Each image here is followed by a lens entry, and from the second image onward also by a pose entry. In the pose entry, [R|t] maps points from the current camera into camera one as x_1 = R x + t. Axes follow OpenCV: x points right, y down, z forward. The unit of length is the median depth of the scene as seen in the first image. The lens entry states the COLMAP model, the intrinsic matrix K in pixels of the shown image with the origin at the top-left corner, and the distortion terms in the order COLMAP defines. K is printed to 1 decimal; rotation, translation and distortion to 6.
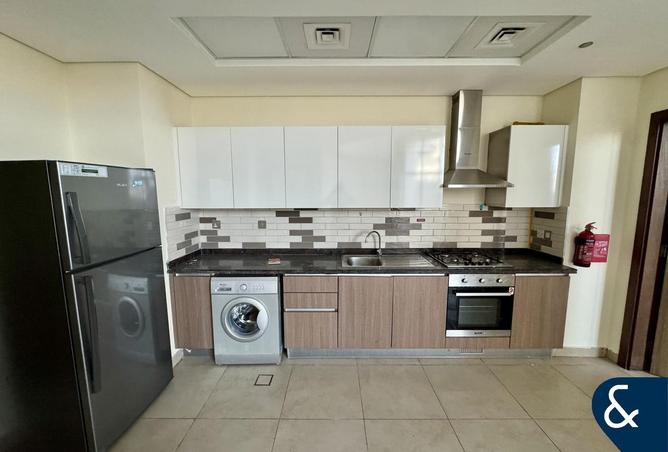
lens RADIAL K [[269.8, 0, 334.0], [0, 269.8, 226.0], [0, 0, 1]] dist [-0.000834, 0.000078]
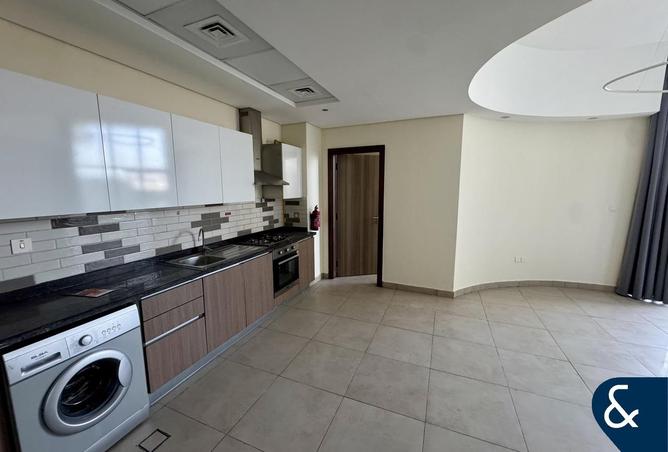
lens RADIAL K [[269.8, 0, 334.0], [0, 269.8, 226.0], [0, 0, 1]] dist [-0.000834, 0.000078]
pose [[0.377226, -0.128603, 0.917149, -0.567372], [0.118412, 0.988881, 0.089958, -0.020807], [-0.918520, 0.074667, 0.388260, 0.175351]]
